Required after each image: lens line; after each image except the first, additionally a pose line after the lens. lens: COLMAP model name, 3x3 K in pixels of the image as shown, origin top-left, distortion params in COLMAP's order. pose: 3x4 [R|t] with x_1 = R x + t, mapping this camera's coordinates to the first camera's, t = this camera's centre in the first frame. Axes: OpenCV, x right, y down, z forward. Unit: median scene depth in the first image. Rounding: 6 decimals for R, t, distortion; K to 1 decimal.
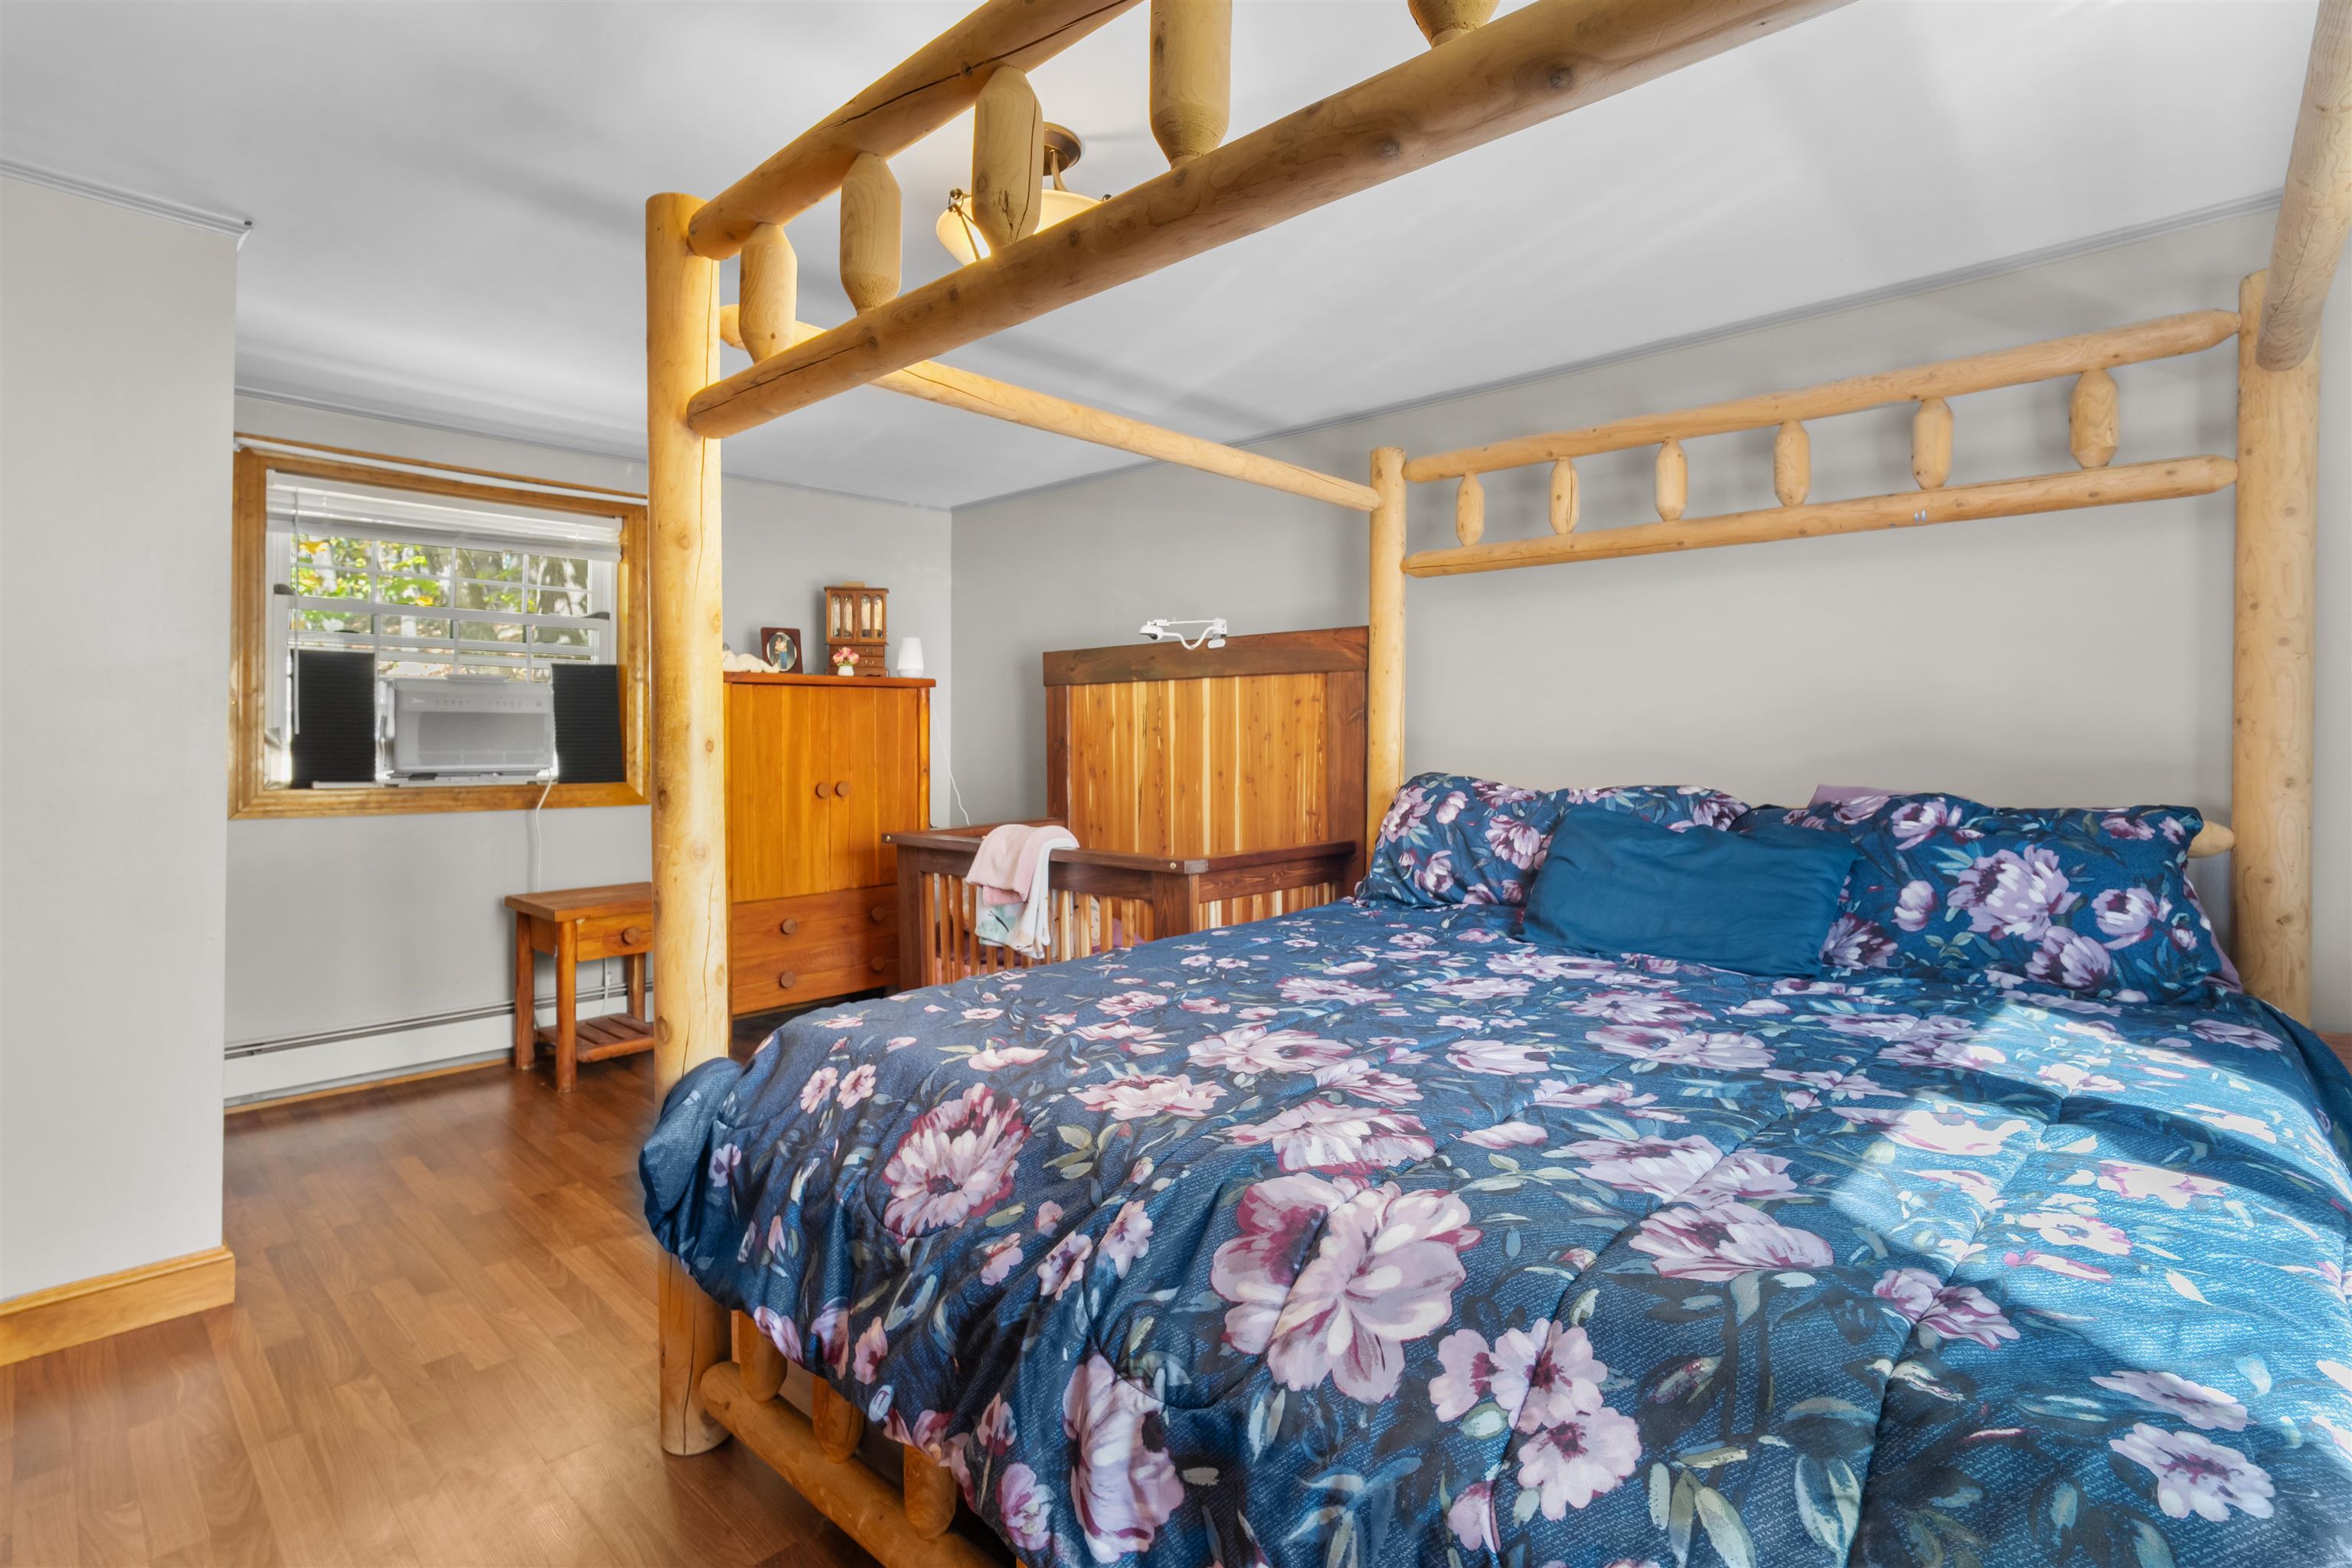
lens RADIAL K [[1144.8, 0, 1190.9], [0, 1144.8, 772.7], [0, 0, 1]] dist [-0.004043, -0.000002]
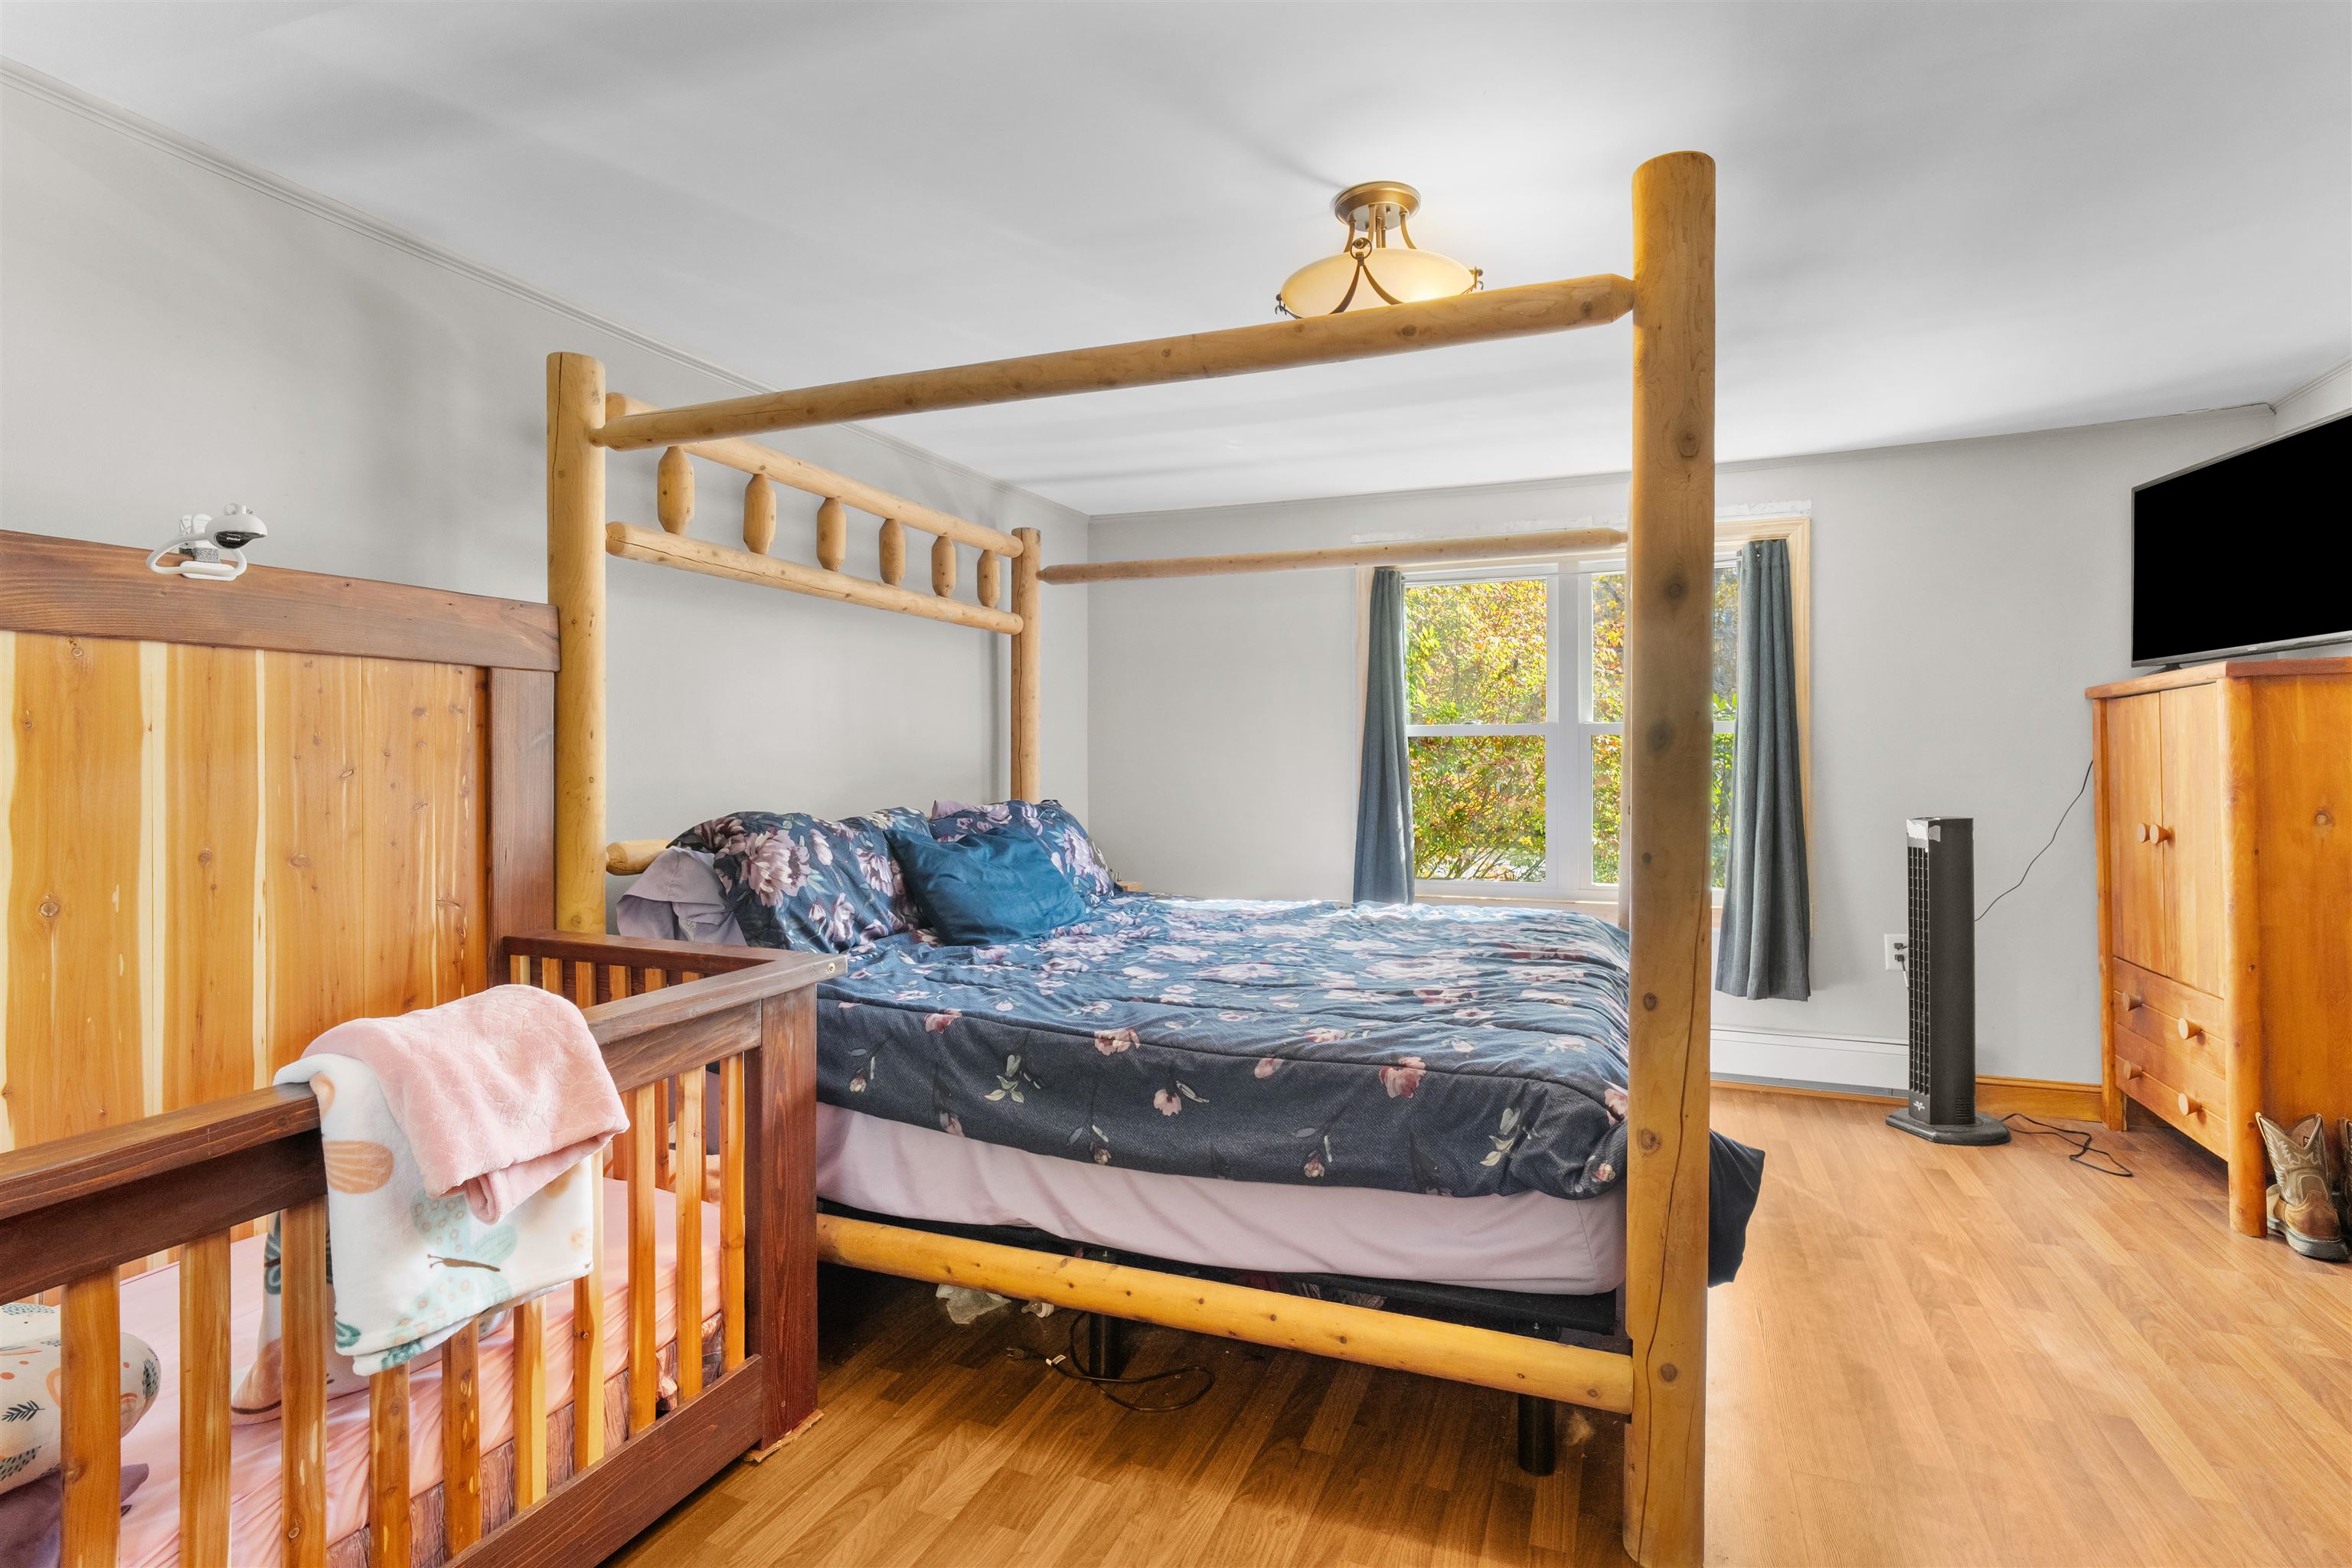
lens RADIAL K [[1127.3, 0, 1179.2], [0, 1127.3, 751.3], [0, 0, 1]] dist [-0.001223, -0.000324]
pose [[-0.354781, -0.000527, 0.934949, -0.629744], [0.029580, 0.999493, 0.011788, -0.042001], [-0.934482, 0.031838, -0.354585, 0.946634]]
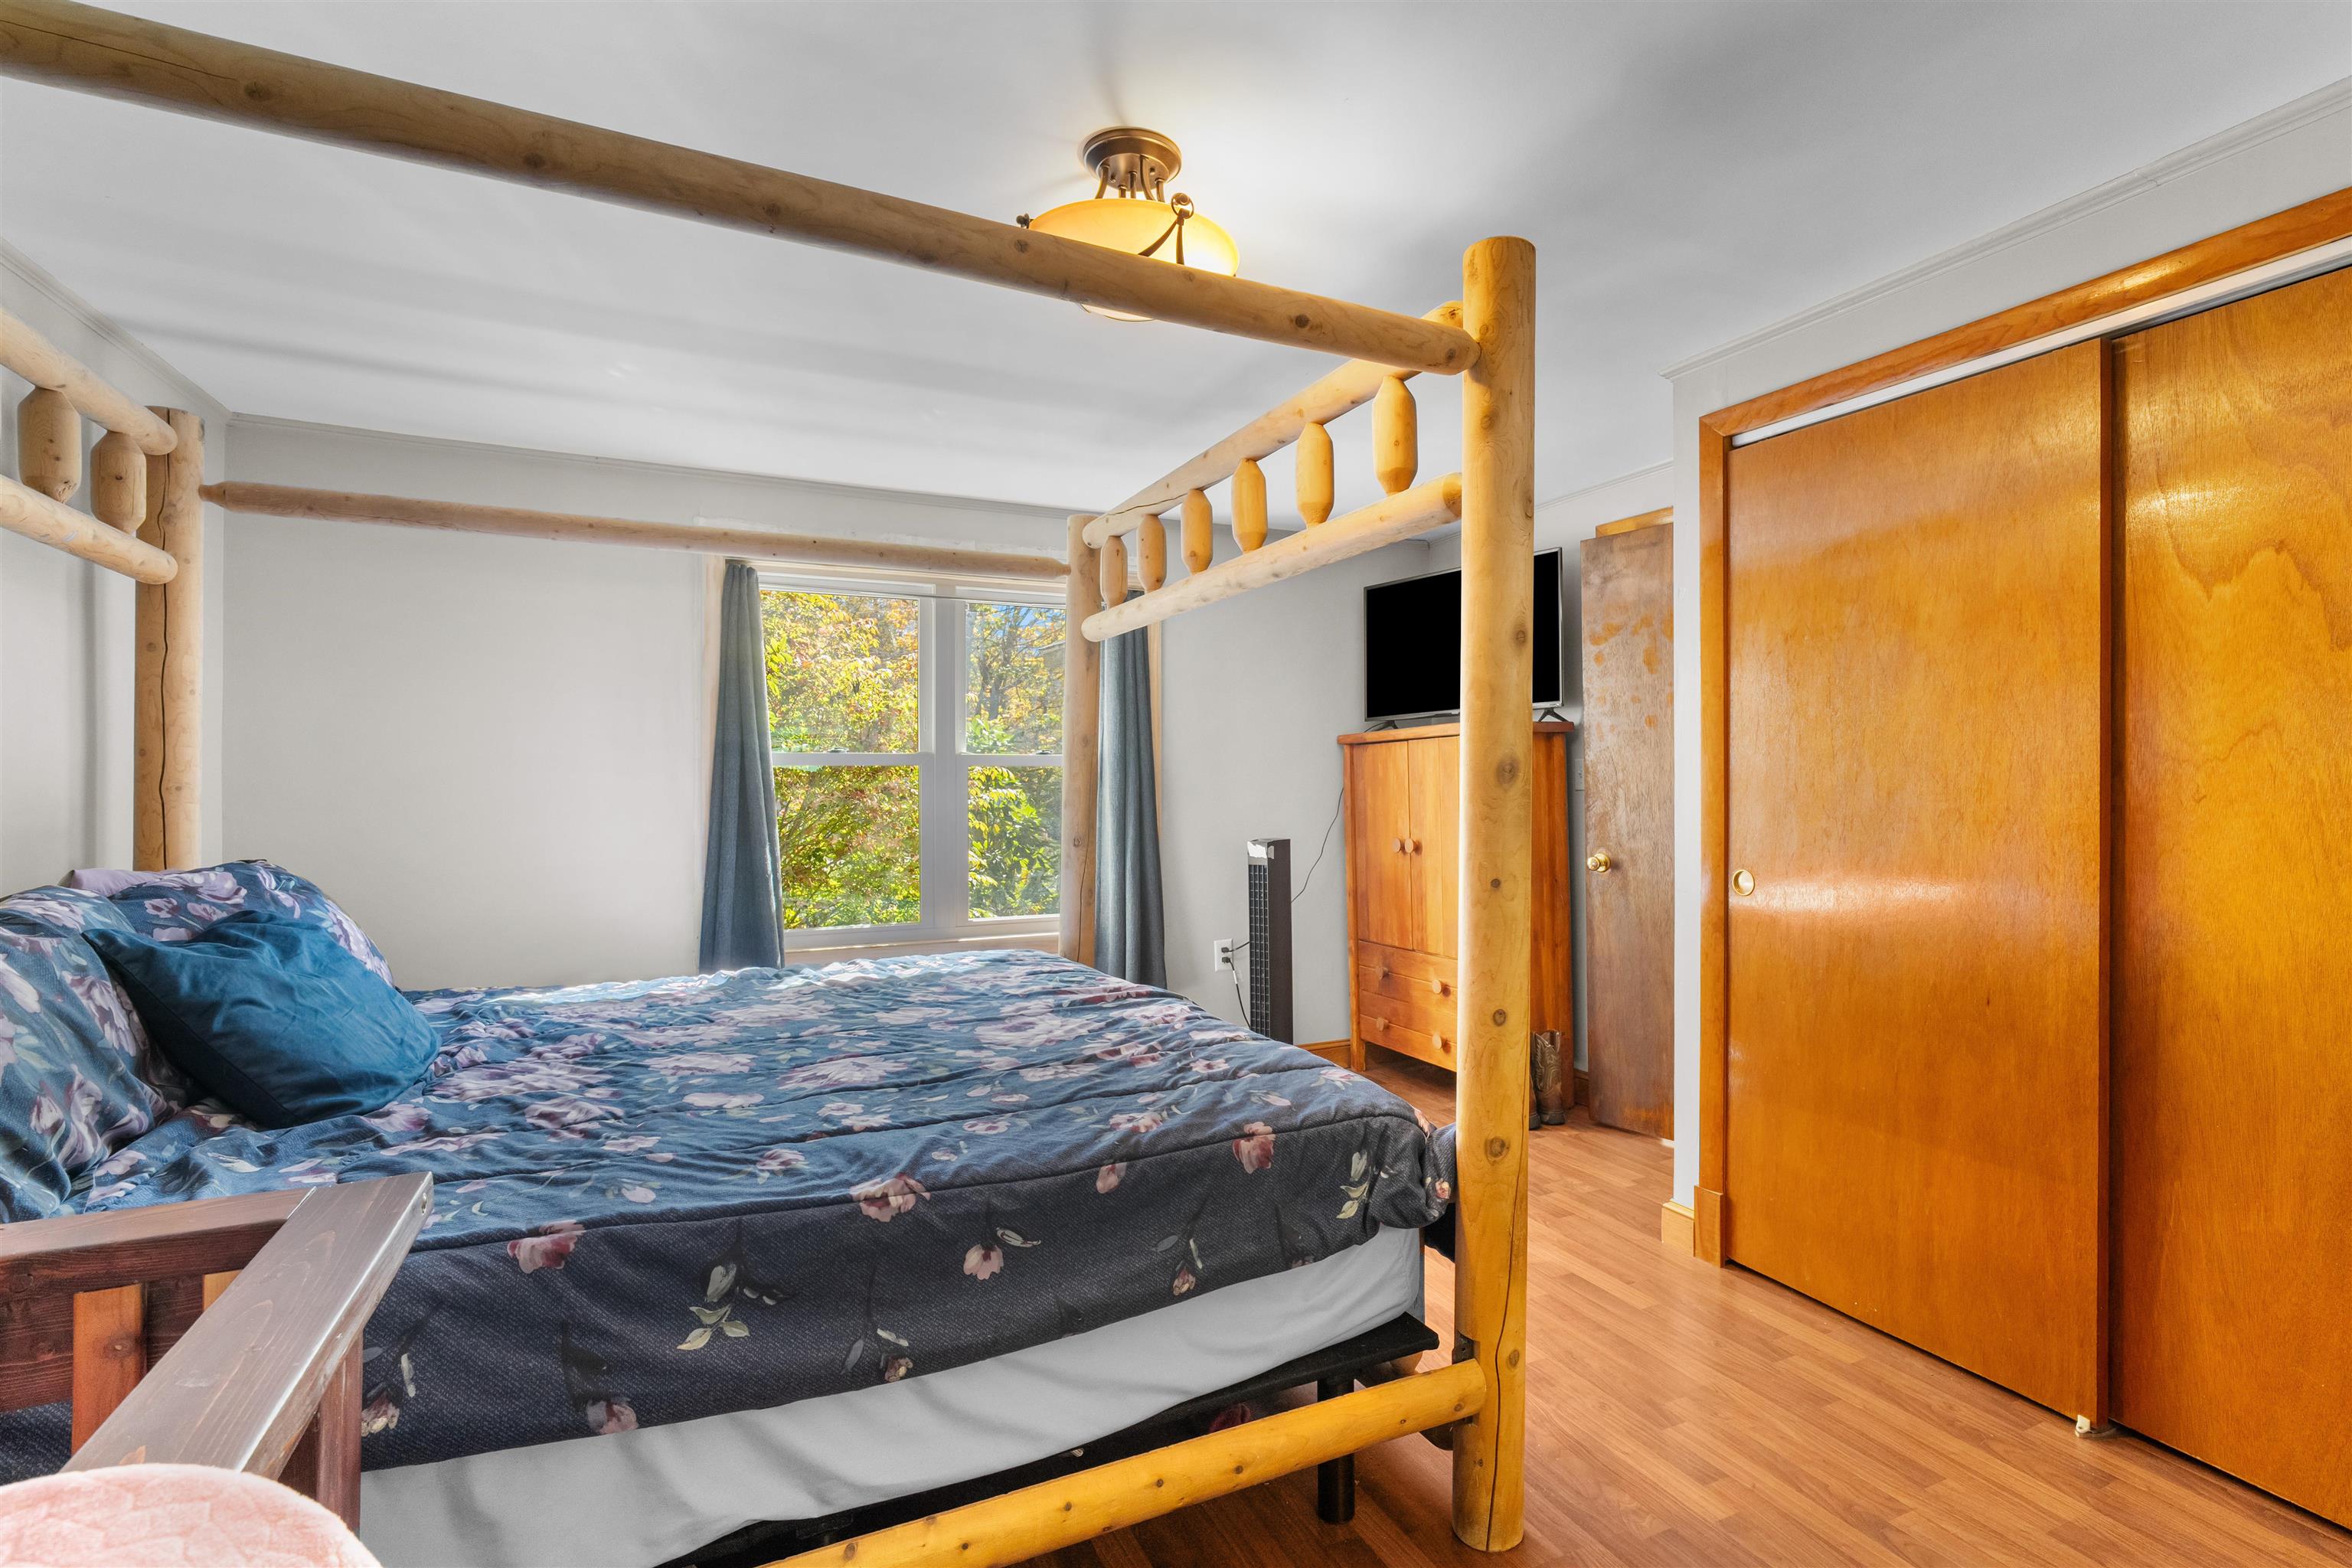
lens RADIAL K [[1144.8, 0, 1190.9], [0, 1144.8, 772.7], [0, 0, 1]] dist [-0.004043, -0.000002]
pose [[-0.935807, 0.000577, 0.352511, -0.309663], [0.008028, 0.999774, 0.019675, -0.047099], [-0.352420, 0.021242, -0.935601, 1.125669]]
